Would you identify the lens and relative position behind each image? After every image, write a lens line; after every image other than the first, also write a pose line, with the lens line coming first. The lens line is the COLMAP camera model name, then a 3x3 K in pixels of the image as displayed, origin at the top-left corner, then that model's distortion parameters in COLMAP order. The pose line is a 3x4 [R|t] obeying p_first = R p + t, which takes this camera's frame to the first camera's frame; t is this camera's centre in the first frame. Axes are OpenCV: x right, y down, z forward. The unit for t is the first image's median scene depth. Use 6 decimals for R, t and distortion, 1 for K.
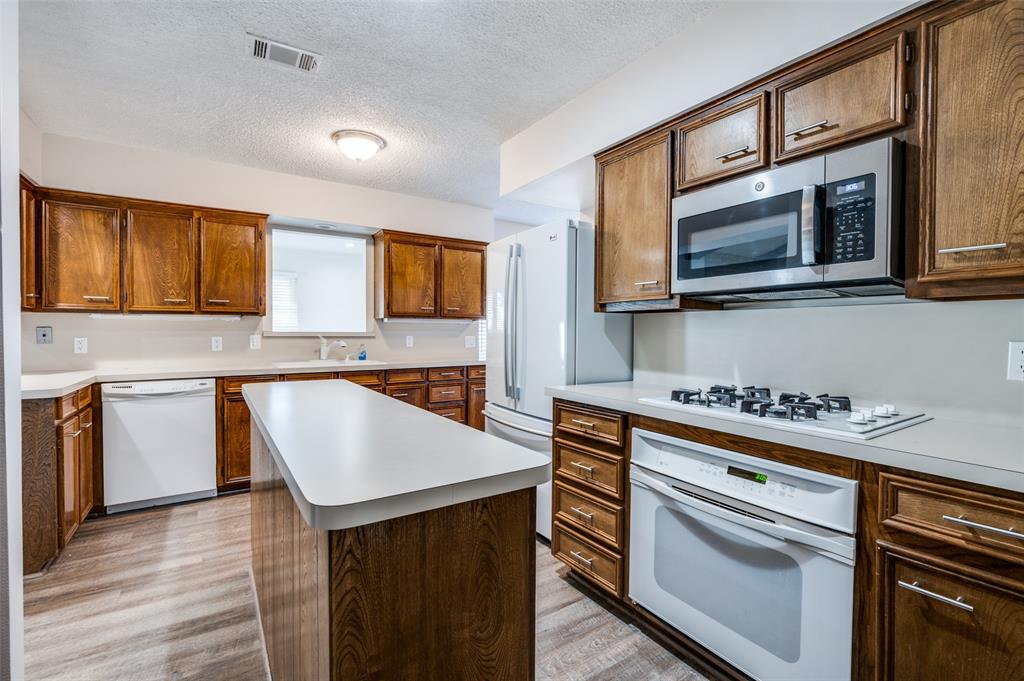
lens RADIAL K [[464.1, 0, 513.1], [0, 464.1, 335.2], [0, 0, 1]] dist [-0.003632, 0.000524]
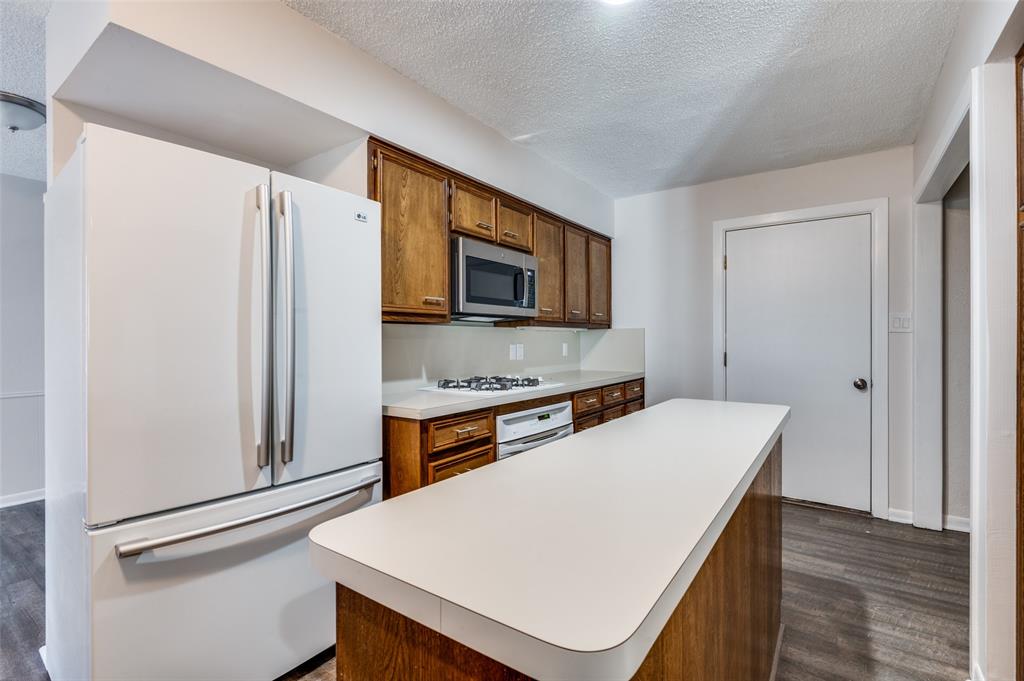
lens RADIAL K [[464.1, 0, 513.8], [0, 464.1, 344.2], [0, 0, 1]] dist [-0.003632, 0.000524]
pose [[-0.366892, 0.002465, 0.930260, -0.871574], [0.022731, 0.999722, 0.006316, -0.005343], [-0.929986, 0.023463, -0.366845, 1.313505]]
